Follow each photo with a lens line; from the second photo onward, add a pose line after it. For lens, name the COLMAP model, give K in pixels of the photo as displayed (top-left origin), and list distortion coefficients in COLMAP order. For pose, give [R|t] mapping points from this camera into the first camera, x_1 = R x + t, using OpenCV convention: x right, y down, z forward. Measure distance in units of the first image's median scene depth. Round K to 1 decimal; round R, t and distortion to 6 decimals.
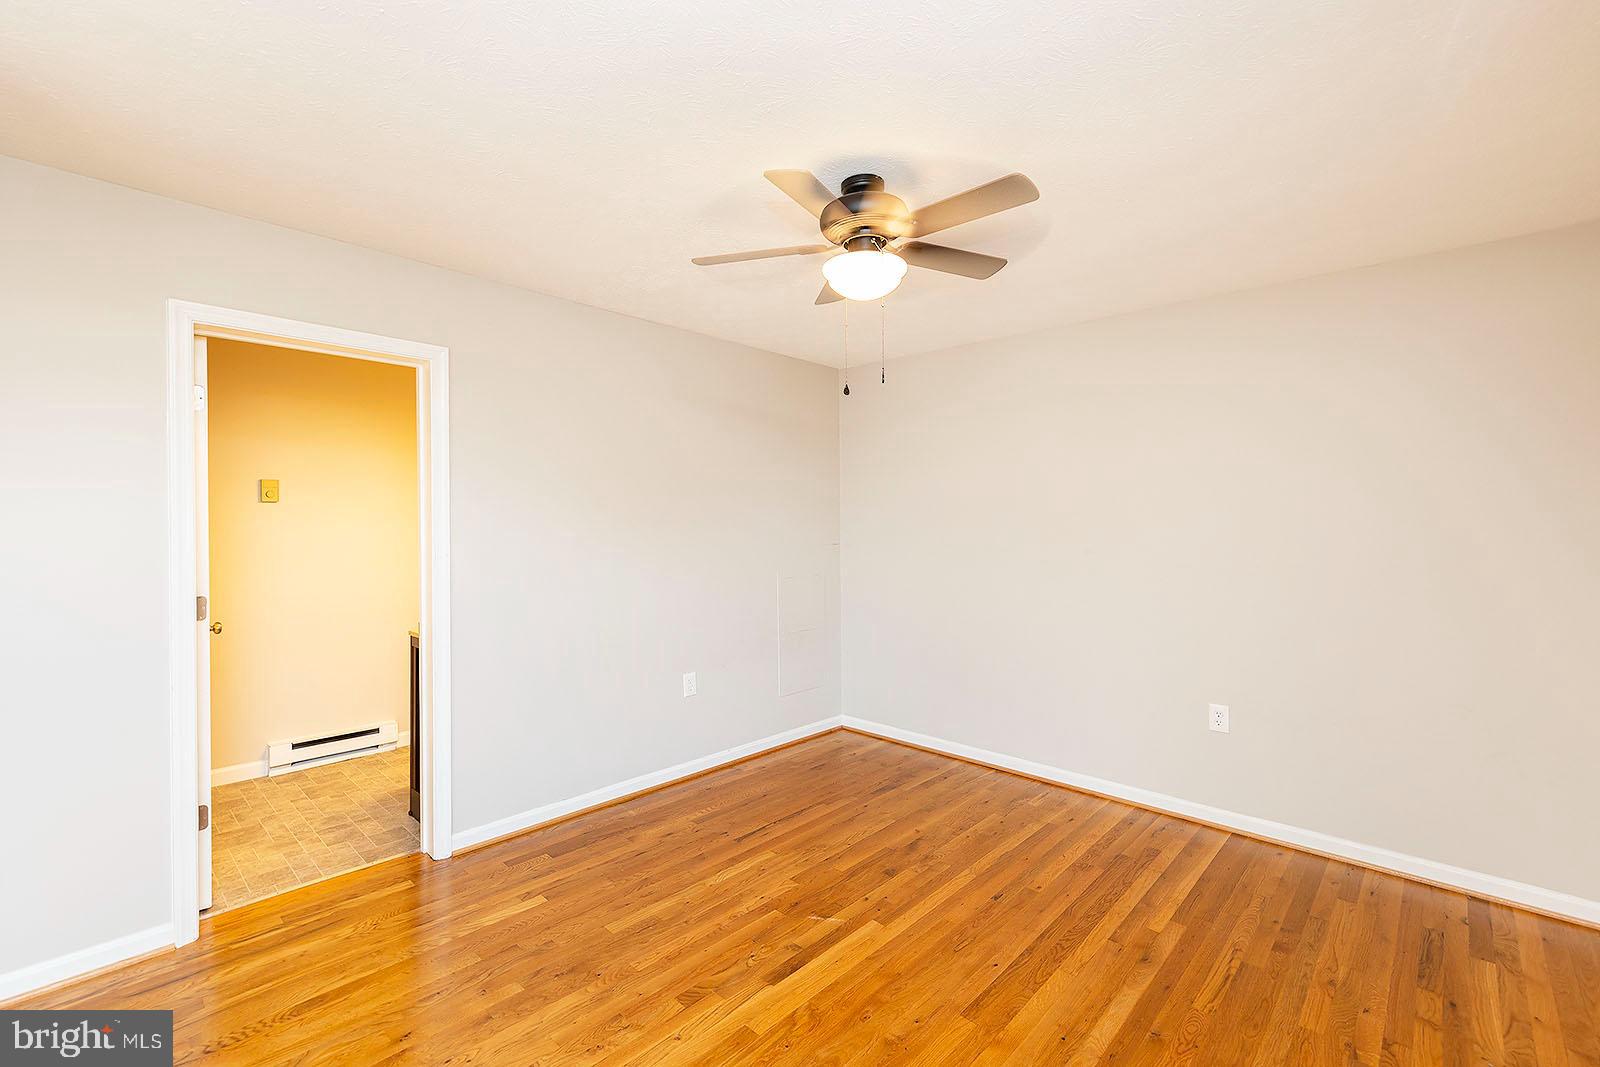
lens RADIAL K [[688.9, 0, 814.2], [0, 688.9, 521.5], [0, 0, 1]] dist [0.002642, -0.000288]
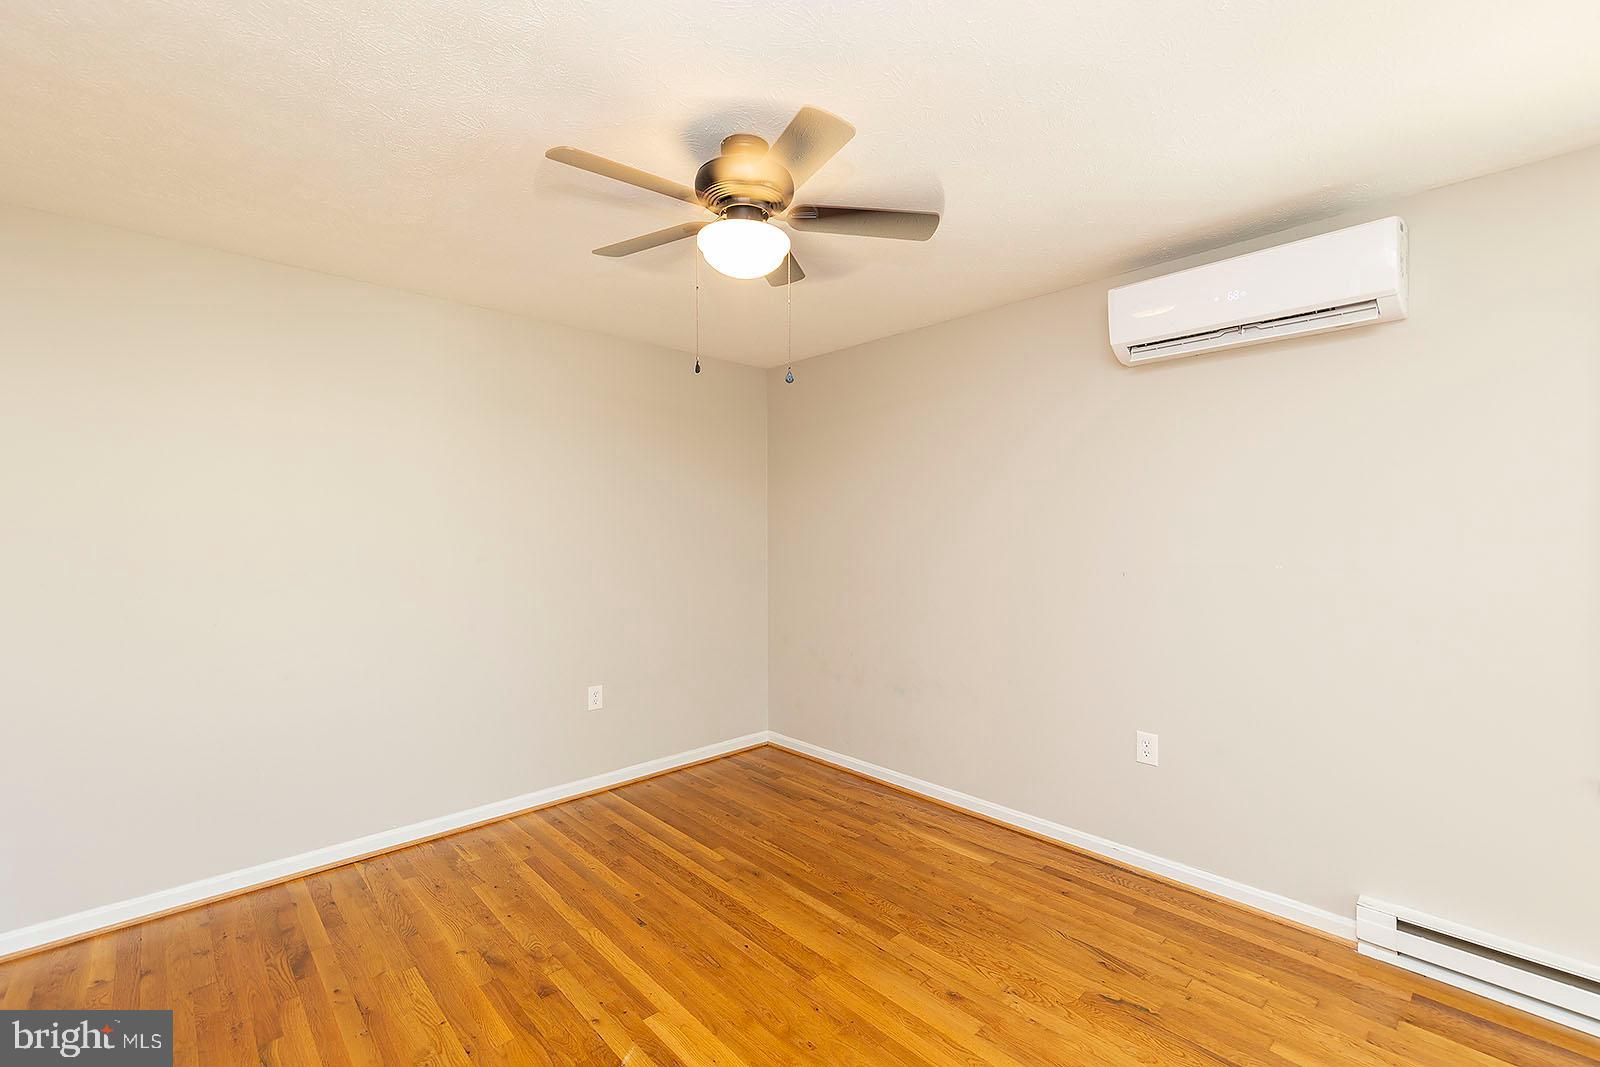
lens RADIAL K [[686.5, 0, 800.0], [0, 686.5, 533.5], [0, 0, 1]] dist [0.002798, -0.000142]
pose [[0.069377, -0.008314, 0.997556, -0.607540], [-0.002531, 0.999961, 0.008510, -0.000608], [-0.997587, -0.003115, 0.069354, 0.659395]]
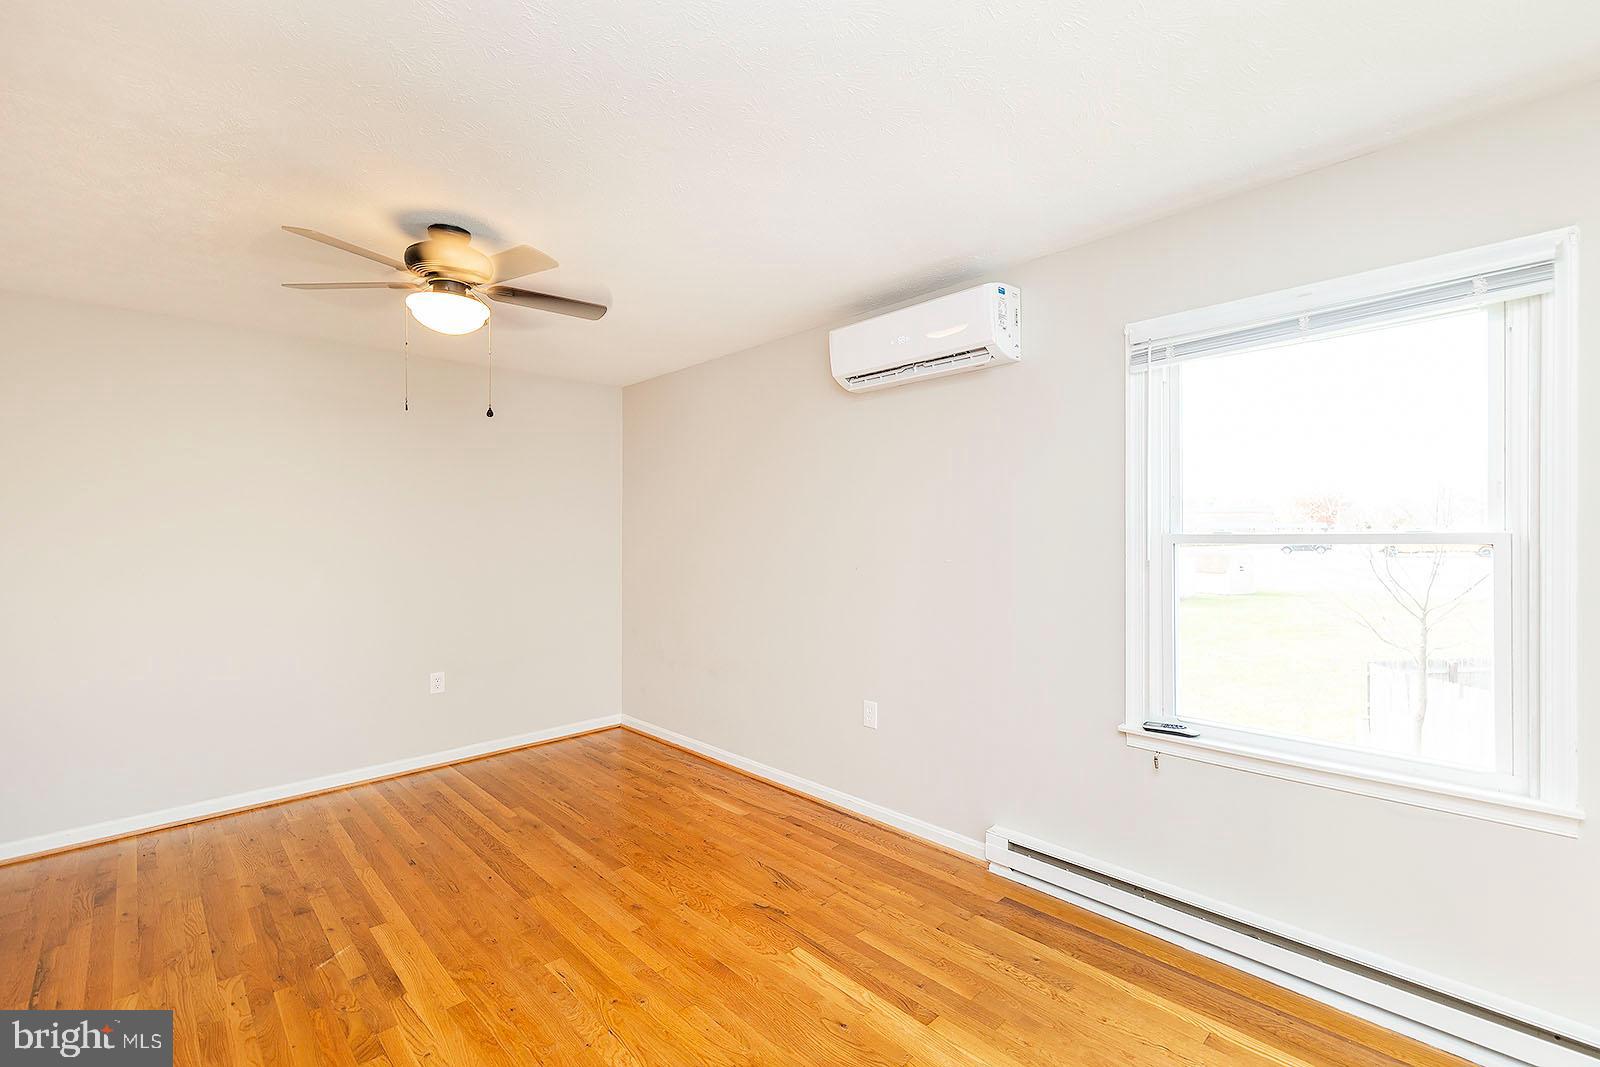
lens RADIAL K [[688.9, 0, 814.2], [0, 688.9, 521.5], [0, 0, 1]] dist [0.002642, -0.000288]
pose [[0.043342, 0.010325, 0.999007, -0.777727], [0.004859, 0.999933, -0.010545, -0.001634], [-0.999048, 0.005311, 0.043289, 0.263961]]
